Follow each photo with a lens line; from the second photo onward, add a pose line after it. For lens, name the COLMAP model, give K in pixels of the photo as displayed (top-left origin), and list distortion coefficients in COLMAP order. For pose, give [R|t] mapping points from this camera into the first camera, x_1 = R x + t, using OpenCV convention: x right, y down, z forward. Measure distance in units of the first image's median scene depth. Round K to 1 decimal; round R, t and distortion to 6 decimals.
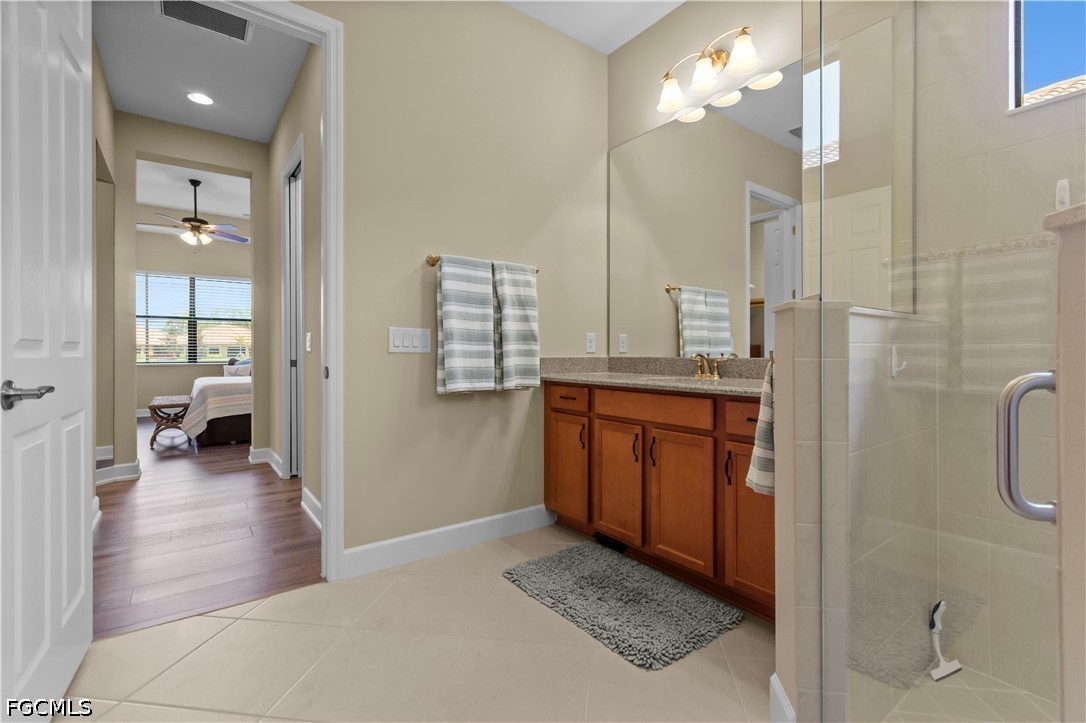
lens RADIAL K [[483.3, 0, 561.2], [0, 483.3, 352.4], [0, 0, 1]] dist [0.004436, -0.002341]
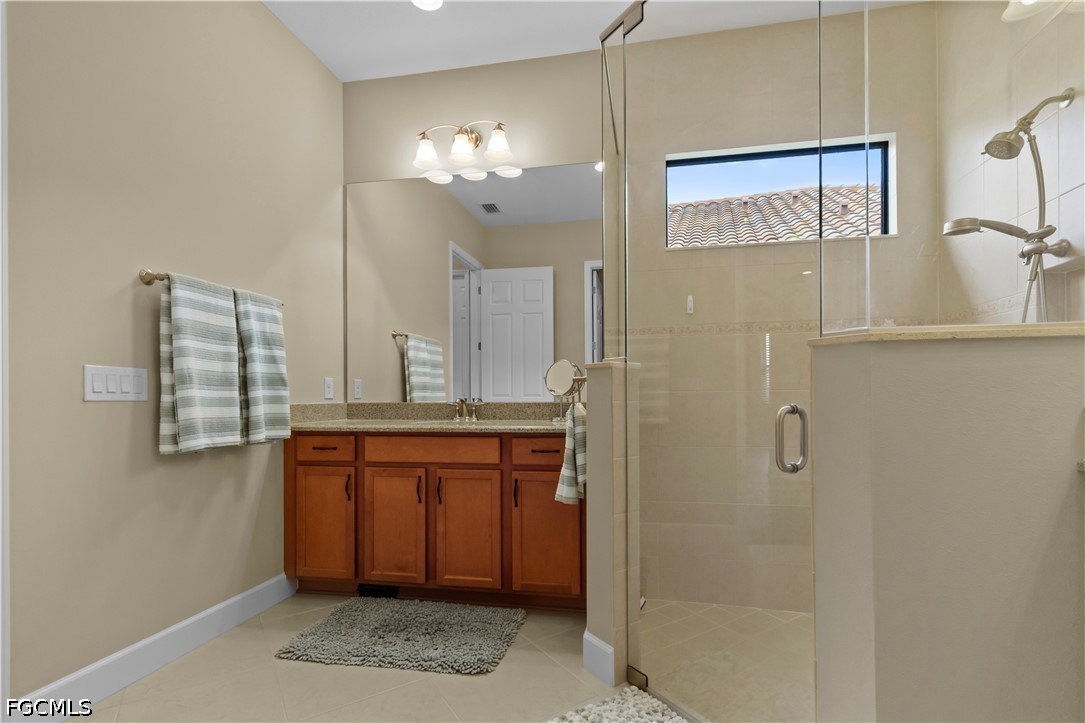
lens RADIAL K [[482.9, 0, 575.3], [0, 482.9, 394.2], [0, 0, 1]] dist [0.004436, -0.002341]
pose [[0.741310, -0.001863, 0.671161, -0.273996], [0.005620, 0.999978, -0.003431, -0.002689], [-0.671140, 0.006315, 0.741304, 0.001369]]
